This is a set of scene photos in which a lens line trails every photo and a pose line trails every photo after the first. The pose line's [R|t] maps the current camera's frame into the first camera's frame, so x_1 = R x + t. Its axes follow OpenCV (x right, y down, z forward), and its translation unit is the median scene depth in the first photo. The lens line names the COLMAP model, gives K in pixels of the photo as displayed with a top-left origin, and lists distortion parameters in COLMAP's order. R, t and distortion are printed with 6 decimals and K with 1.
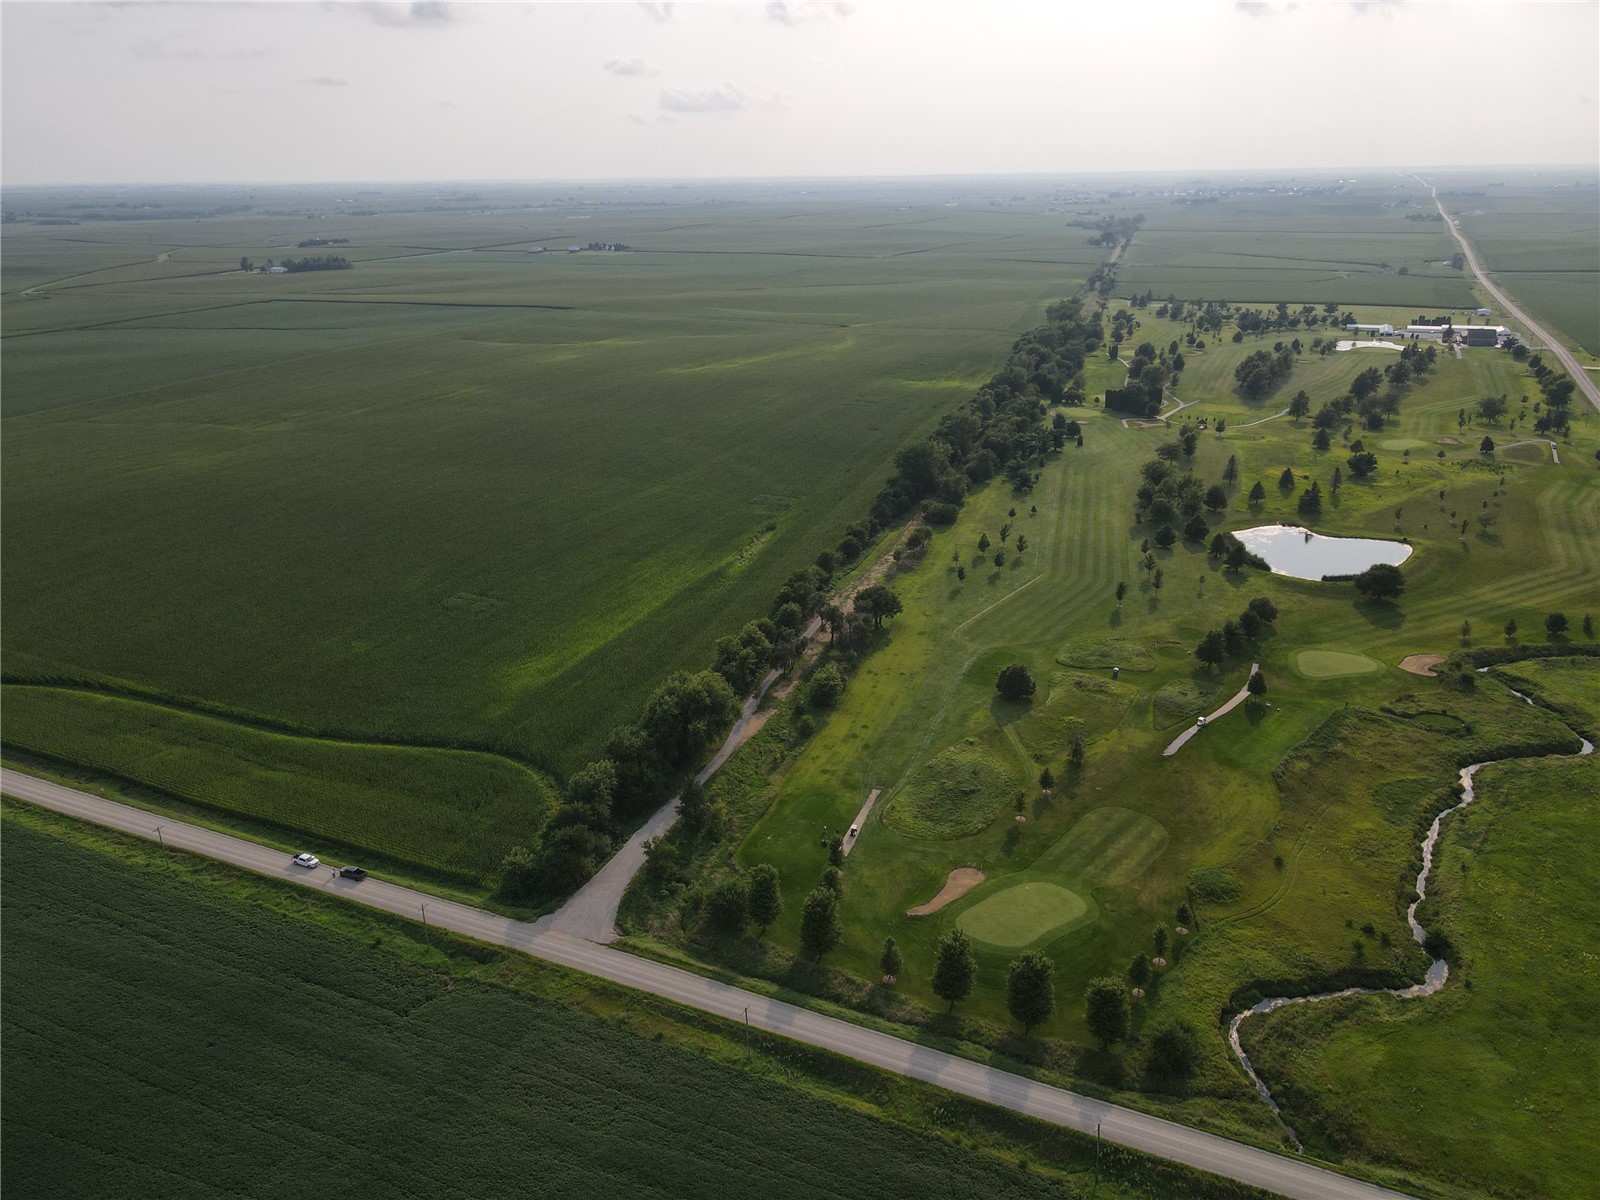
lens RADIAL K [[1170.0, 0, 794.7], [0, 1170.0, 609.4], [0, 0, 1]] dist [0.009042, 0.019232]
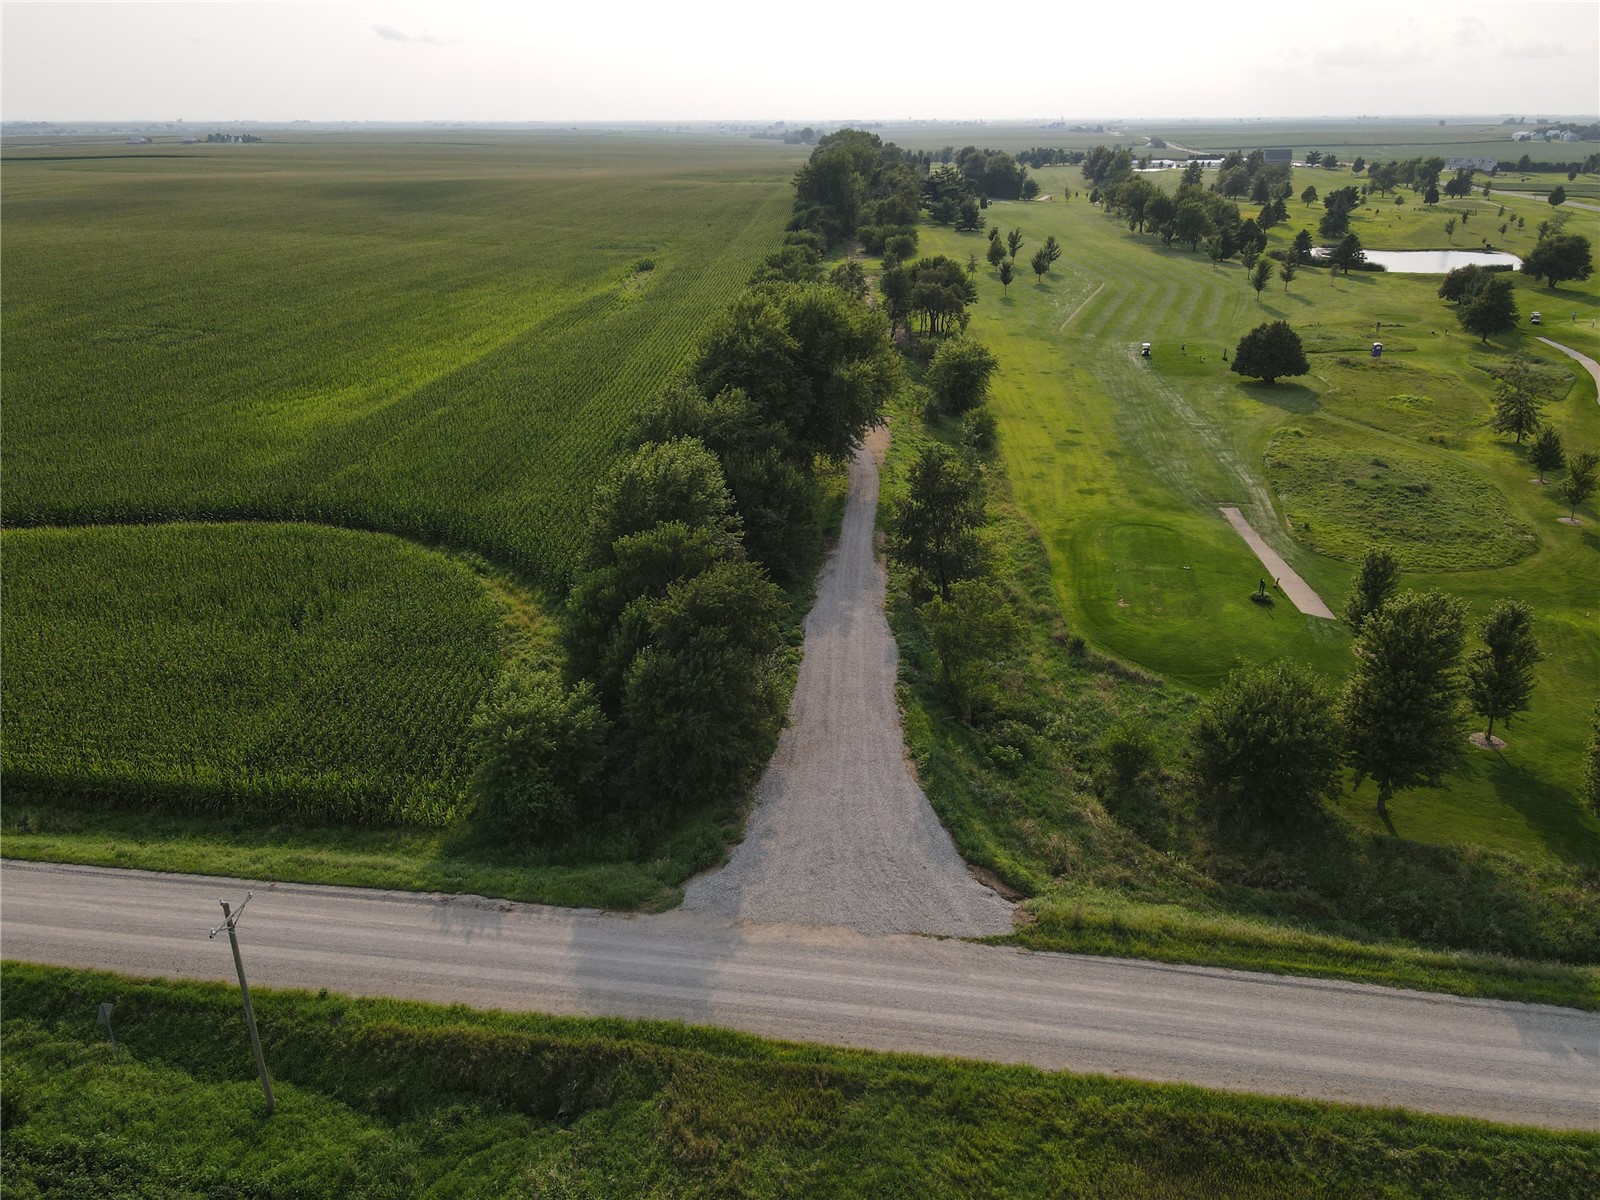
lens RADIAL K [[1170.0, 0, 802.2], [0, 1170.0, 590.4], [0, 0, 1]] dist [0.009042, 0.019232]
pose [[0.958364, -0.094889, 0.269321, -0.232990], [0.089565, 0.995466, 0.032019, 0.171313], [-0.271138, -0.006564, 0.962518, 0.664532]]
